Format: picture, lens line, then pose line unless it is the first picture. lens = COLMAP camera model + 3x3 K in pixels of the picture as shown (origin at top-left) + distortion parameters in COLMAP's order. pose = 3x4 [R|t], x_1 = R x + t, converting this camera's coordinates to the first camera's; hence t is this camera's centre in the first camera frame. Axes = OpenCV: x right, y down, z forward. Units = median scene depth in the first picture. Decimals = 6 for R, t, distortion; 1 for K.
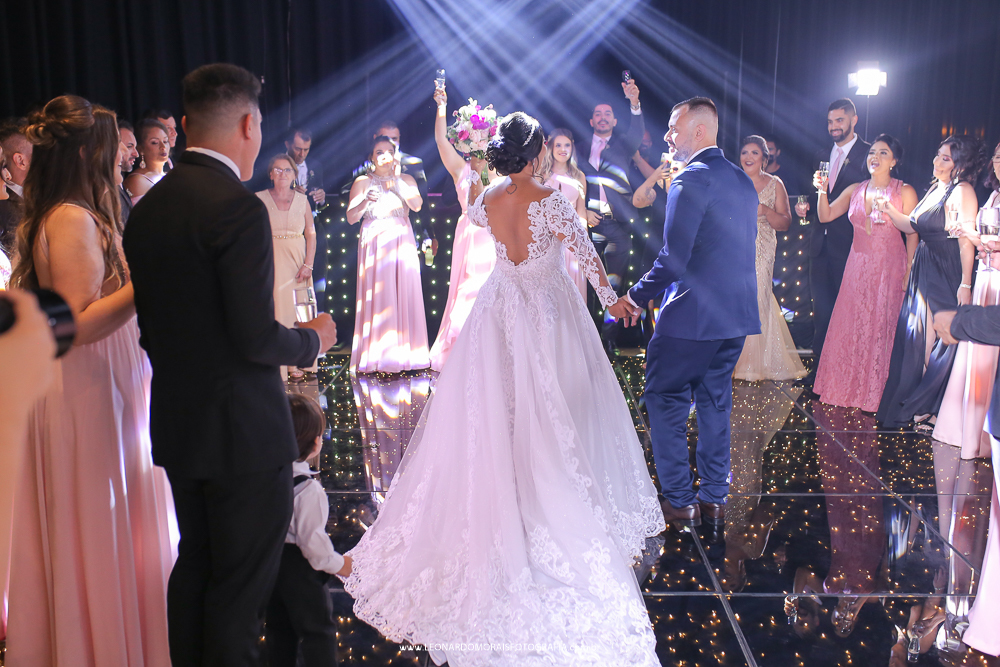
lens RADIAL K [[1006.6, 0, 501.5], [0, 1006.6, 333.3], [0, 0, 1]] dist [-0.015205, 0.000000]
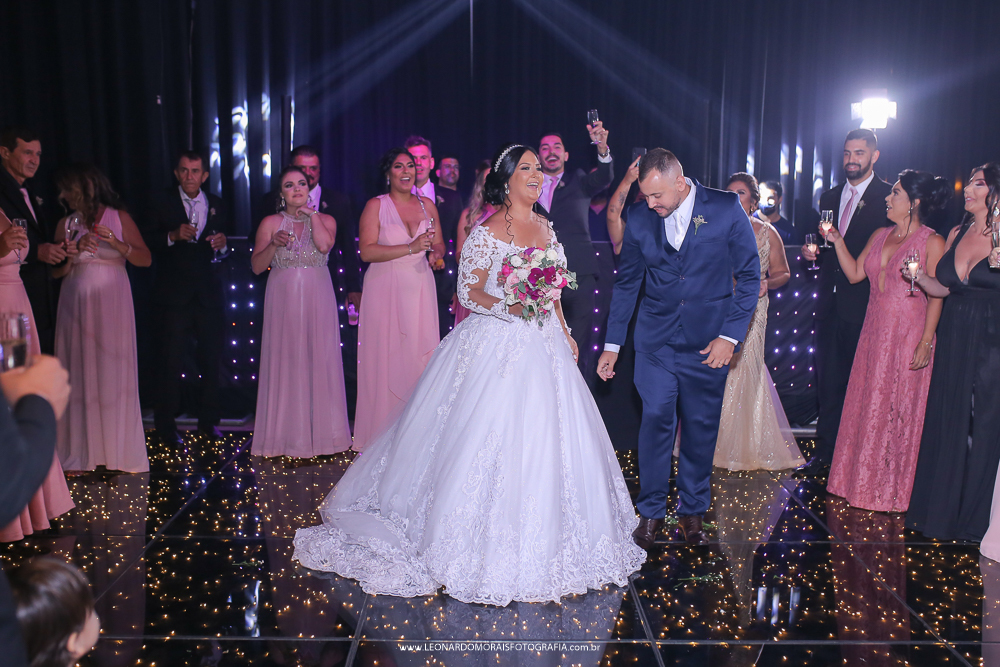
lens RADIAL K [[1006.6, 0, 502.2], [0, 1006.6, 334.5], [0, 0, 1]] dist [-0.015205, 0.000000]
pose [[0.999480, 0.009831, 0.030693, 0.030797], [-0.008301, 0.998735, -0.049585, -0.022517], [-0.031142, 0.049305, 0.998298, 0.205129]]
